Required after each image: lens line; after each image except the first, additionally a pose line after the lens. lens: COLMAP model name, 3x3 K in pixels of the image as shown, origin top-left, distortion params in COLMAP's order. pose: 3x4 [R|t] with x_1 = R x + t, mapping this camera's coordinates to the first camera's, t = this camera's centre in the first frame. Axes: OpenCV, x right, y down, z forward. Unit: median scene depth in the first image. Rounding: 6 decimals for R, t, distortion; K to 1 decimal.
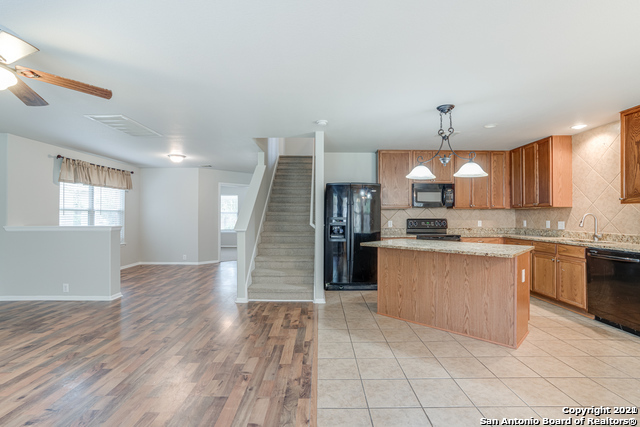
lens RADIAL K [[304.3, 0, 321.4], [0, 304.3, 211.1], [0, 0, 1]] dist [-0.045237, 0.019907]
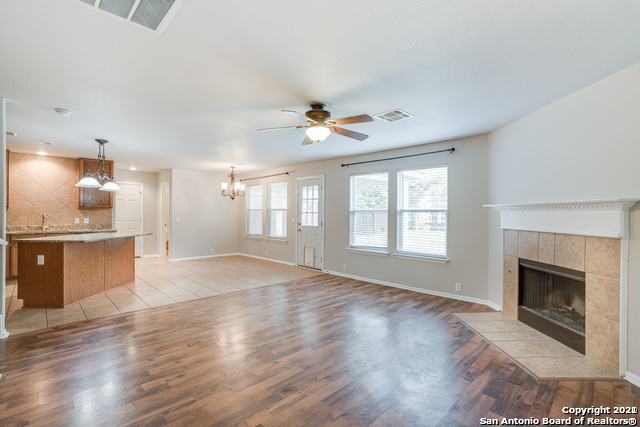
lens RADIAL K [[296.5, 0, 320.3], [0, 296.5, 212.1], [0, 0, 1]] dist [-0.039317, 0.013513]
pose [[-0.699955, 0.000814, 0.714186, -0.984893], [-0.016589, 0.999711, -0.017398, 0.005193], [-0.713994, -0.024026, -0.699740, 0.913199]]
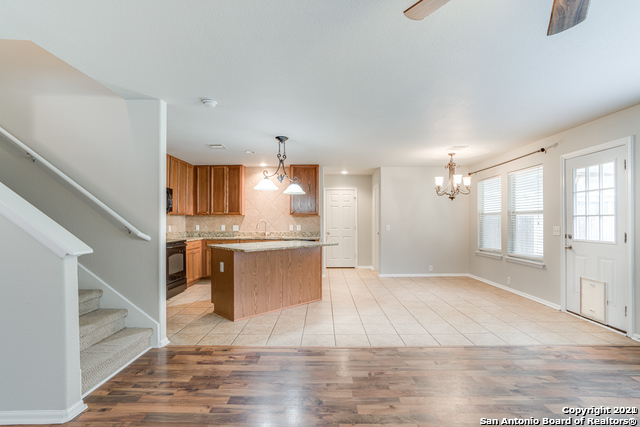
lens RADIAL K [[311.1, 0, 321.9], [0, 311.1, 215.3], [0, 0, 1]] dist [-0.025452, 0.007878]
pose [[0.007751, 0.020915, 0.999751, -0.688997], [-0.015749, 0.999660, -0.020791, 0.011497], [-0.999846, -0.015584, 0.008078, 0.608294]]
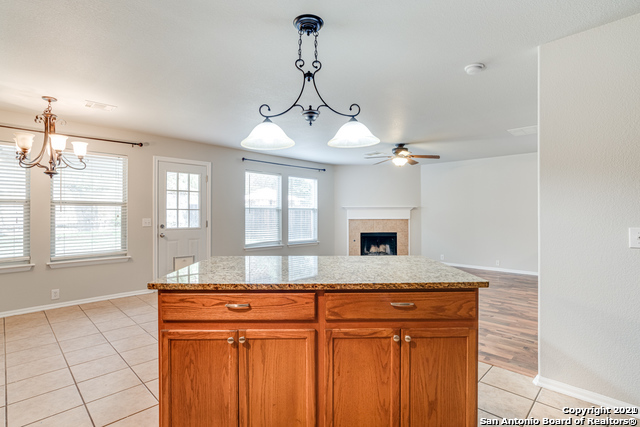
lens RADIAL K [[356.6, 0, 311.2], [0, 356.6, 209.3], [0, 0, 1]] dist [-0.001843, 0.003028]
pose [[-0.689426, -0.009309, -0.724296, 0.798736], [0.011724, 0.999643, -0.024007, 0.019853], [0.724261, -0.025043, -0.689071, 1.142678]]
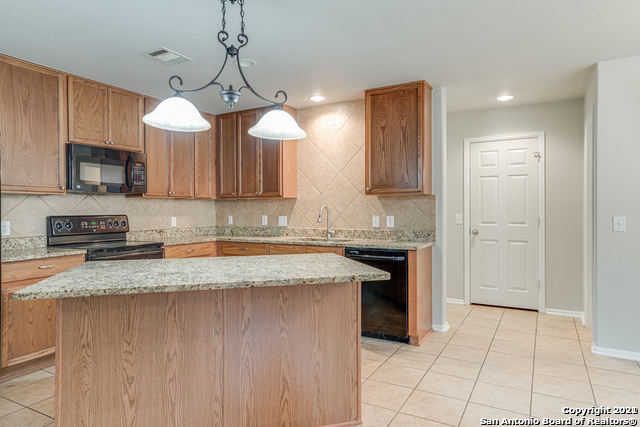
lens RADIAL K [[395.3, 0, 319.3], [0, 395.3, 215.4], [0, 0, 1]] dist [0.008769, 0.010653]
pose [[0.496284, -0.016451, 0.868005, -0.061687], [-0.009012, 0.999669, 0.024099, 0.006661], [-0.868114, -0.019782, 0.495971, 0.412178]]
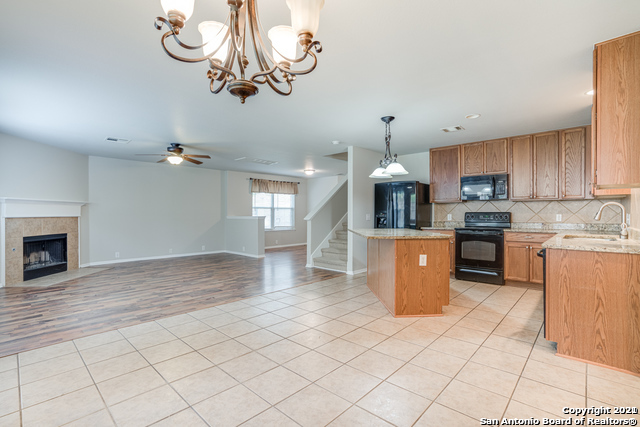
lens RADIAL K [[296.5, 0, 323.0], [0, 296.5, 211.6], [0, 0, 1]] dist [-0.039317, 0.013513]
pose [[0.734480, -0.005219, -0.678610, 0.766834], [0.011703, 0.999919, 0.004976, 0.016283], [0.678529, -0.011596, 0.734482, -0.040672]]
